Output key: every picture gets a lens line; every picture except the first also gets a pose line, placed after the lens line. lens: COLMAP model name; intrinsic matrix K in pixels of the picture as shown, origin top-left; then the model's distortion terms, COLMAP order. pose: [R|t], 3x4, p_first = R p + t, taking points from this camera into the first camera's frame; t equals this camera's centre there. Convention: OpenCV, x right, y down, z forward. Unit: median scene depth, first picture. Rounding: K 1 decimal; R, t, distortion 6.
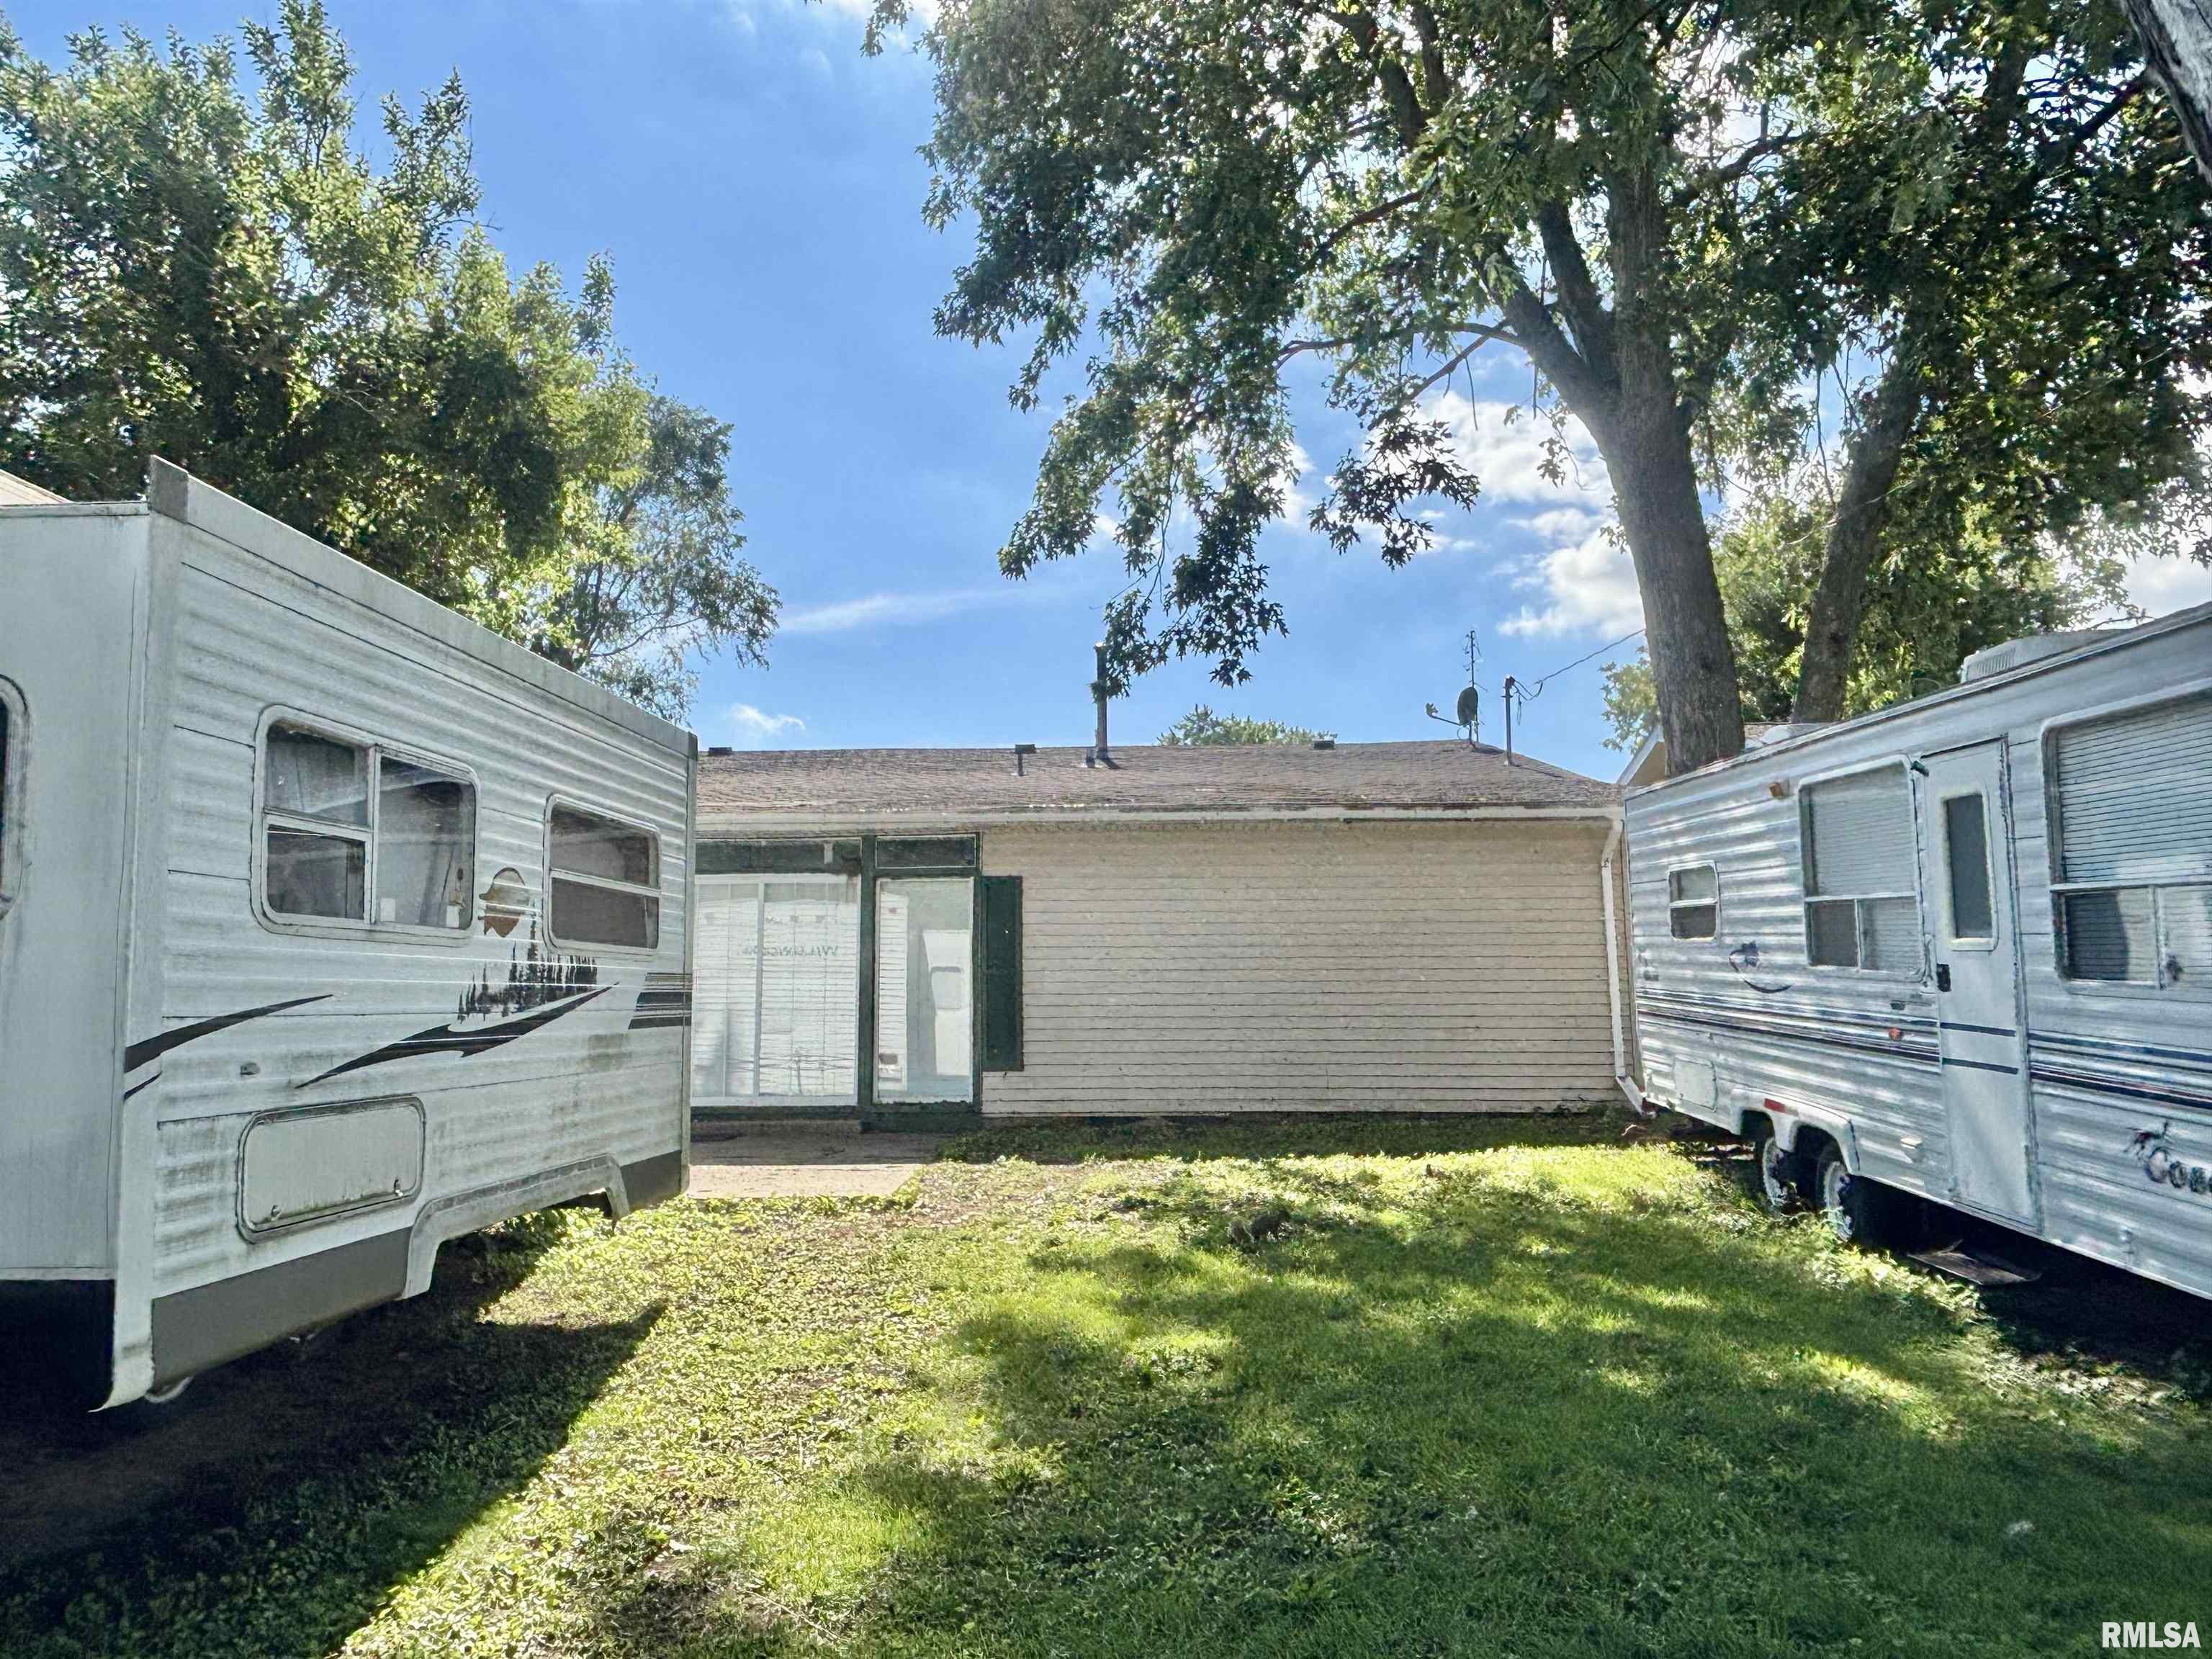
lens RADIAL K [[1639.7, 0, 1082.4], [0, 1639.7, 830.8], [0, 0, 1]] dist [0.033780, -0.000163]
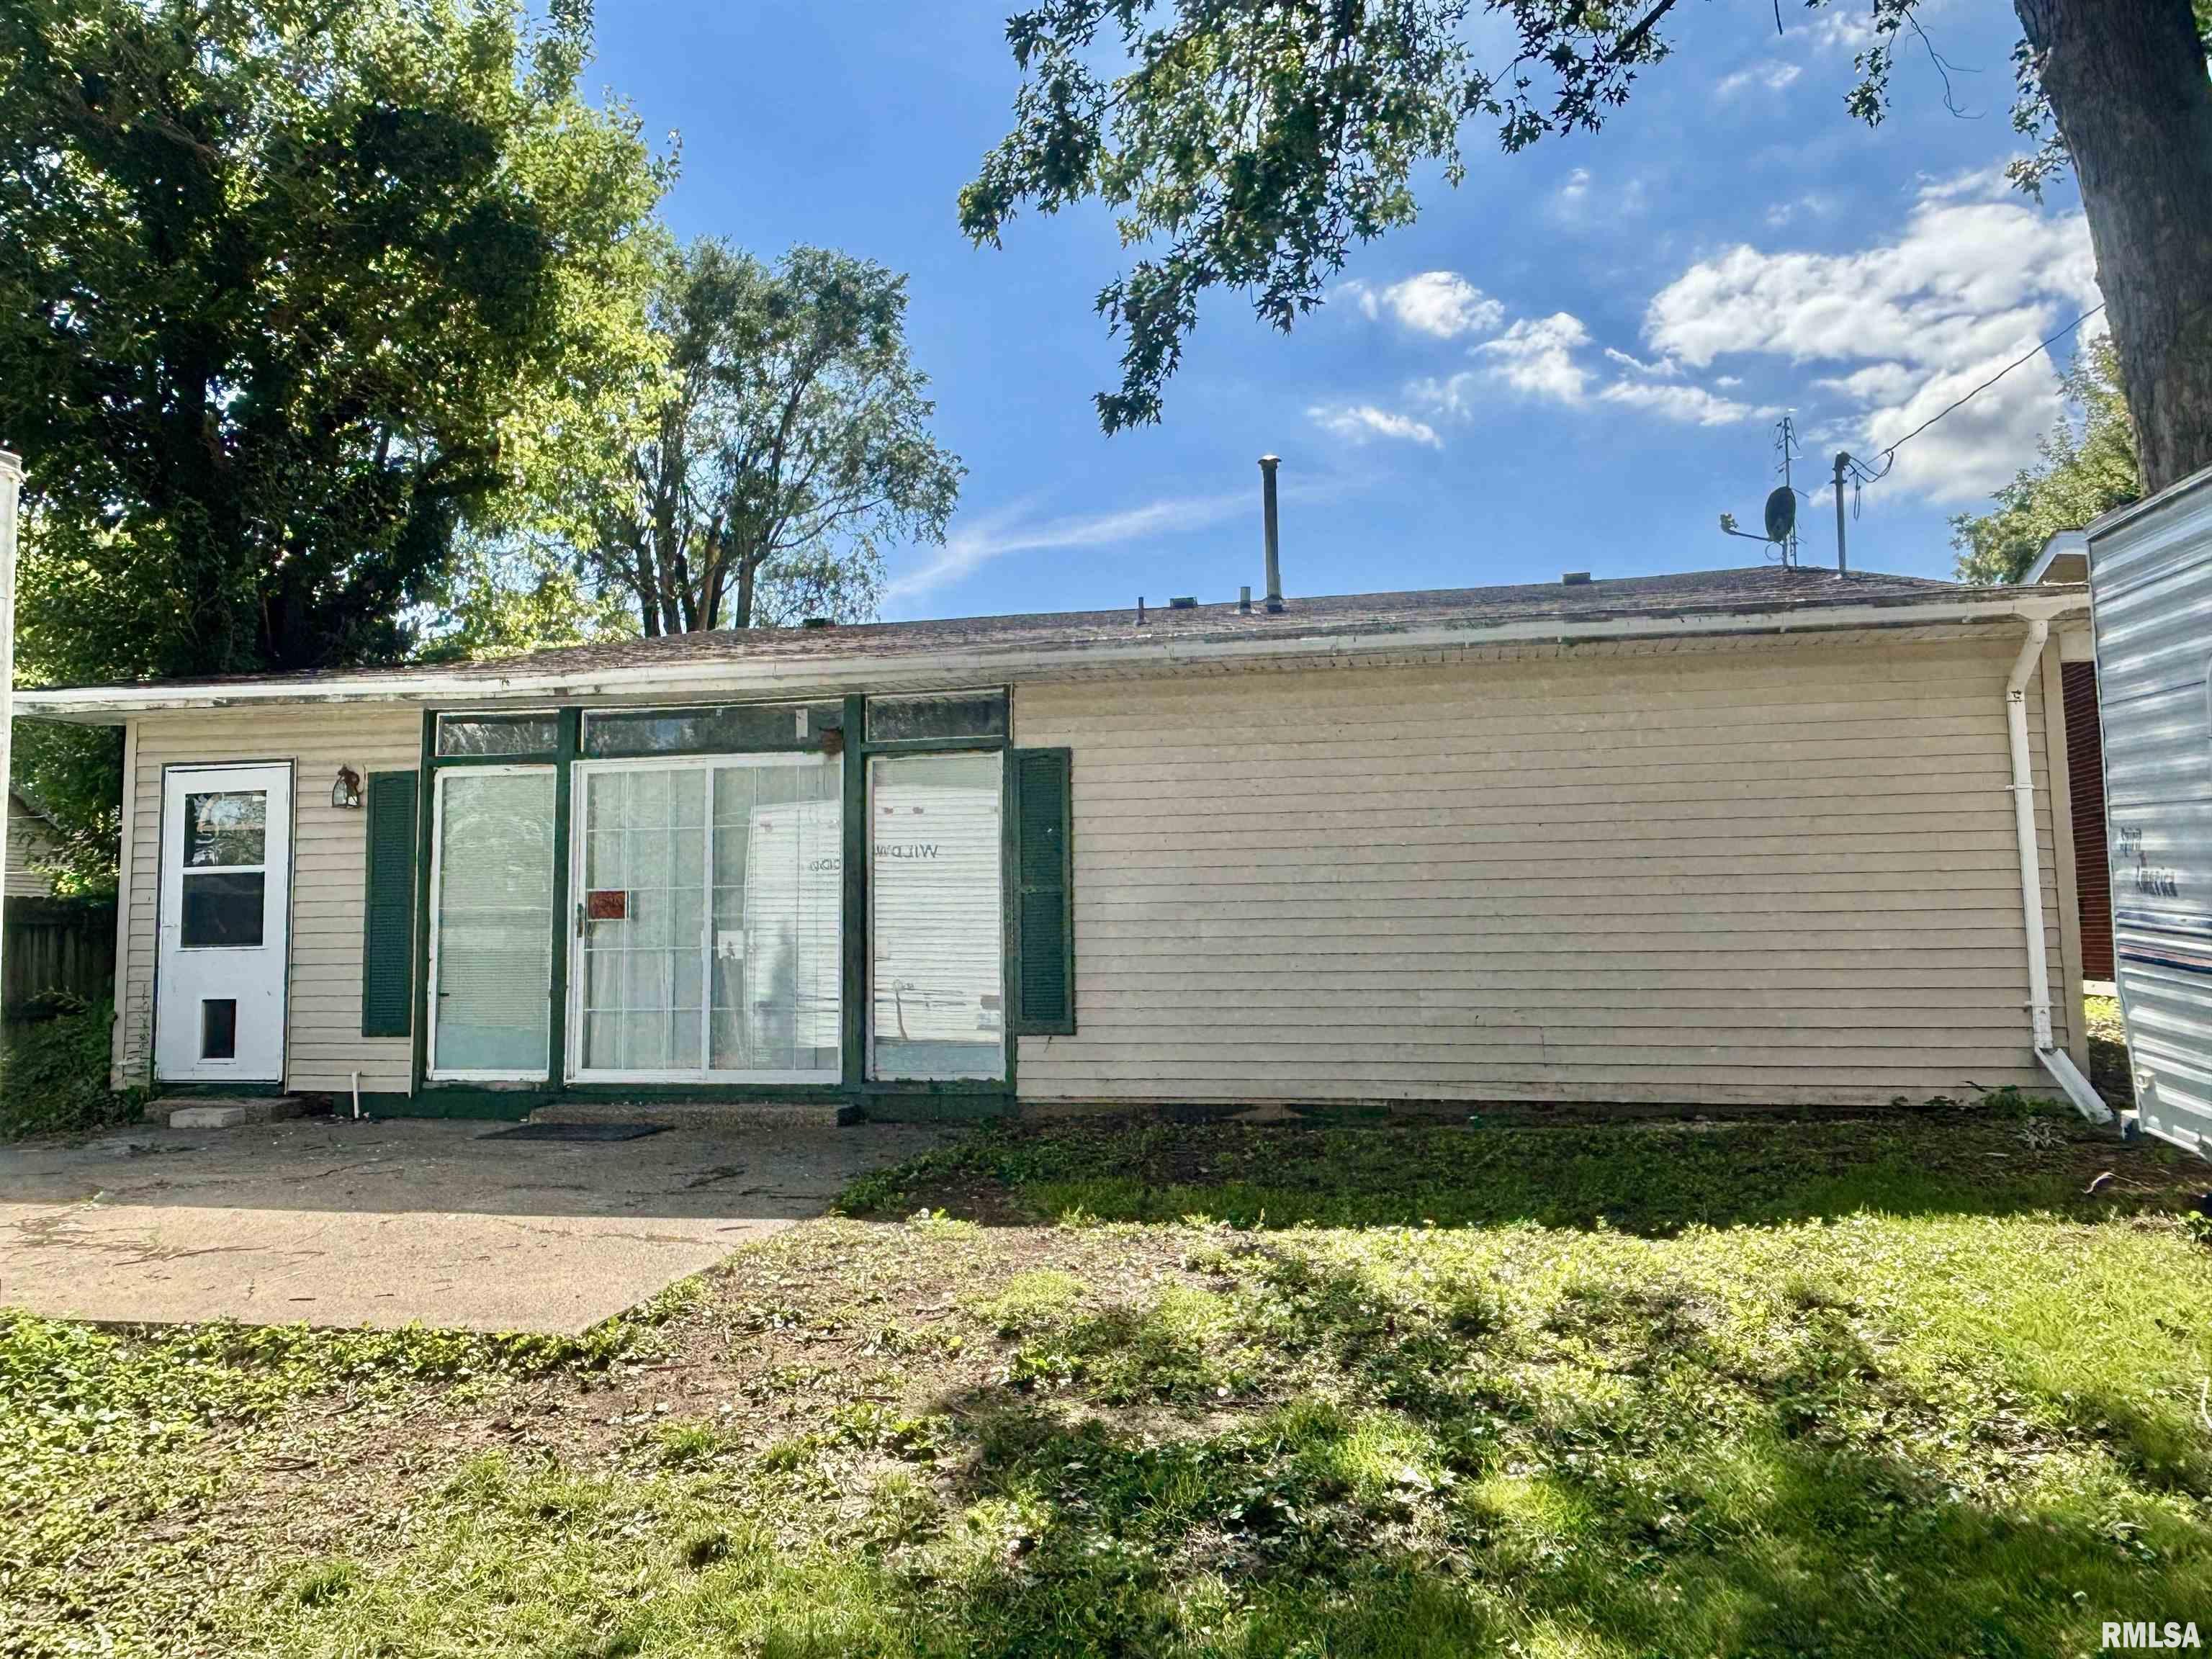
lens RADIAL K [[1534.1, 0, 1121.9], [0, 1534.1, 828.3], [0, 0, 1]] dist [0.011789, -0.007913]
pose [[0.983382, -0.020506, -0.180388, 0.097451], [0.030040, 0.998283, 0.050283, 0.030238], [0.179047, -0.054866, 0.982309, 0.389101]]
